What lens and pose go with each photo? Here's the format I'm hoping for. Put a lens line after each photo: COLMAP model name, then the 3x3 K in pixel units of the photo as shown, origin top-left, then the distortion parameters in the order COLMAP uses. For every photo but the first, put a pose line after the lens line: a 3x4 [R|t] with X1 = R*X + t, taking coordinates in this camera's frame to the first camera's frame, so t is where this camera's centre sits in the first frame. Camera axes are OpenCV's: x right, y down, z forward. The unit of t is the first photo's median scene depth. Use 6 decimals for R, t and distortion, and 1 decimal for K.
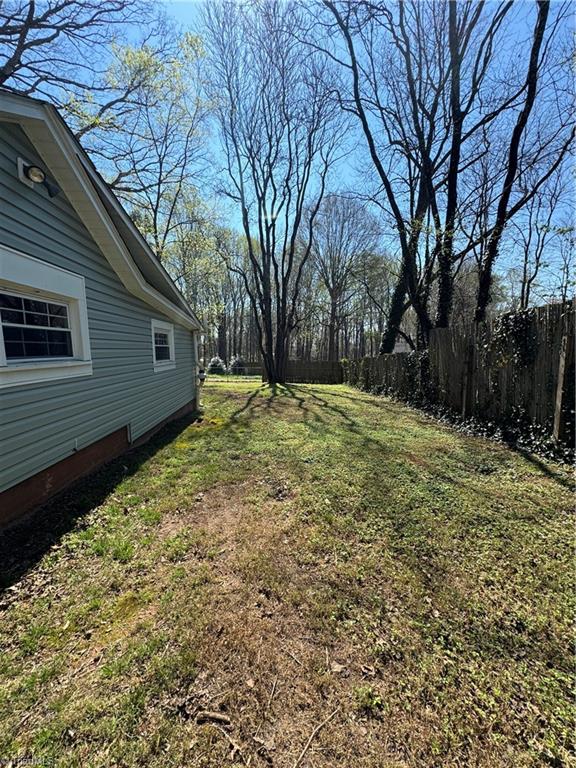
lens RADIAL K [[308.0, 0, 287.4], [0, 308.0, 383.6], [0, 0, 1]] dist [-0.000342, -0.000418]
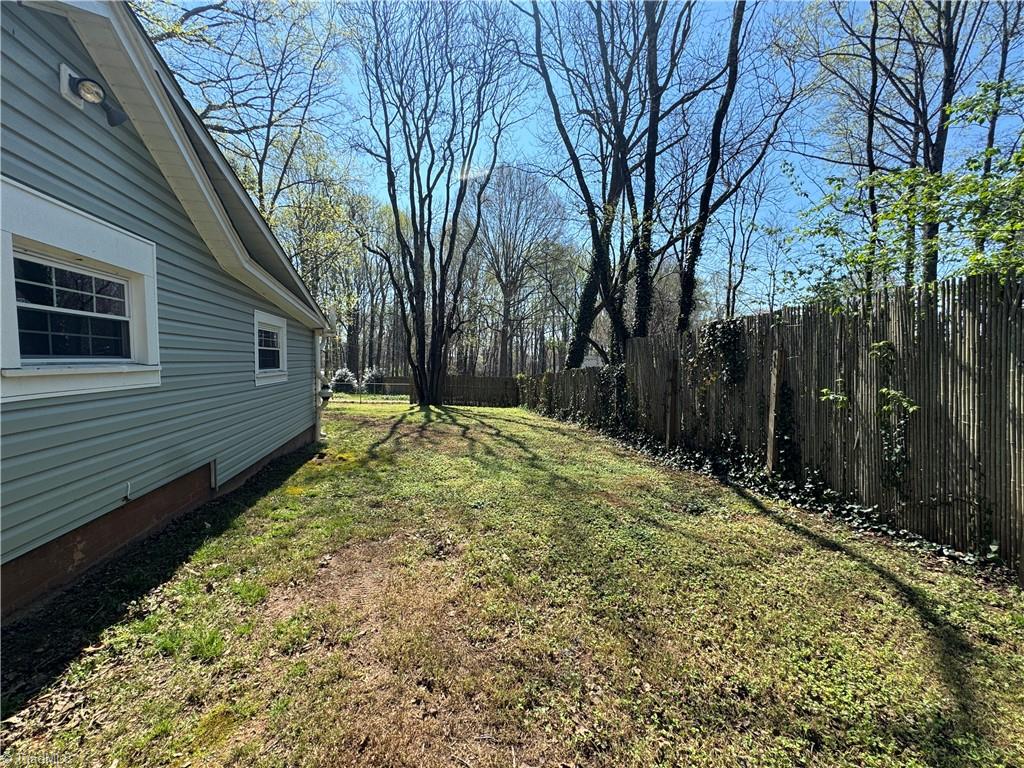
lens RADIAL K [[410.6, 0, 512.4], [0, 410.6, 383.6], [0, 0, 1]] dist [-0.000342, -0.000418]
pose [[0.986321, 0.015616, 0.164095, -0.013052], [-0.006200, 0.998312, -0.057739, 0.008226], [-0.164720, 0.055932, 0.984753, -0.008578]]
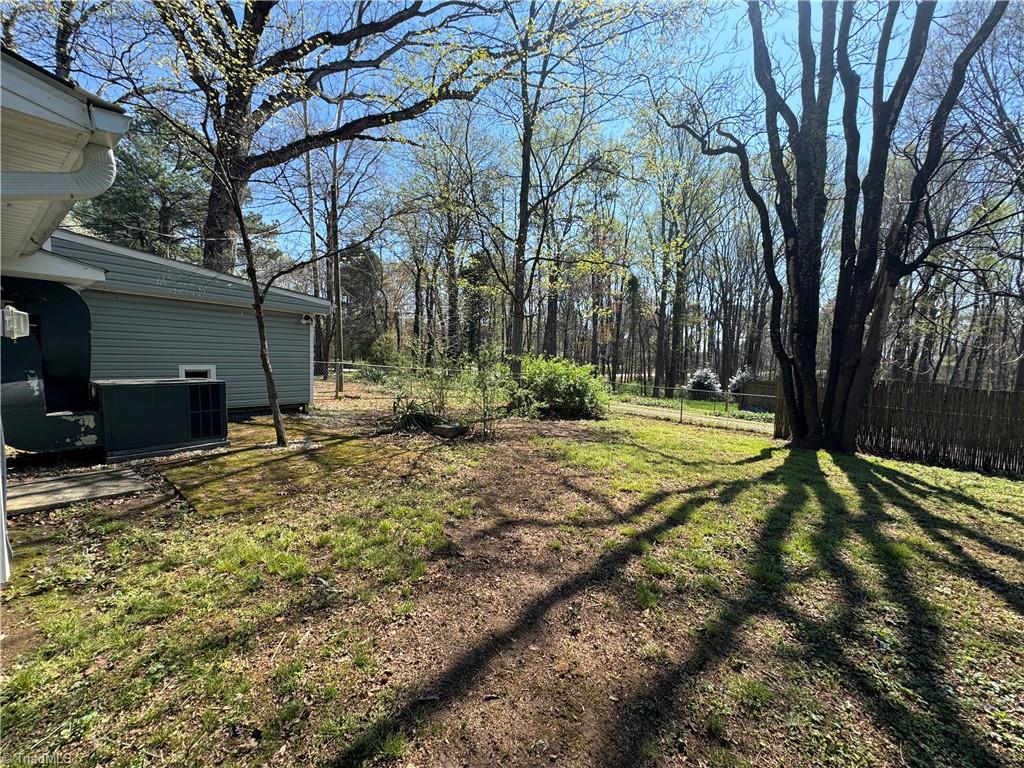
lens RADIAL K [[410.6, 0, 510.0], [0, 410.6, 389.5], [0, 0, 1]] dist [-0.000342, -0.000418]
pose [[0.758665, 0.066521, -0.648076, -0.037960], [-0.090673, 0.995873, -0.003925, -0.134303], [0.645141, 0.061741, 0.761565, 1.965431]]
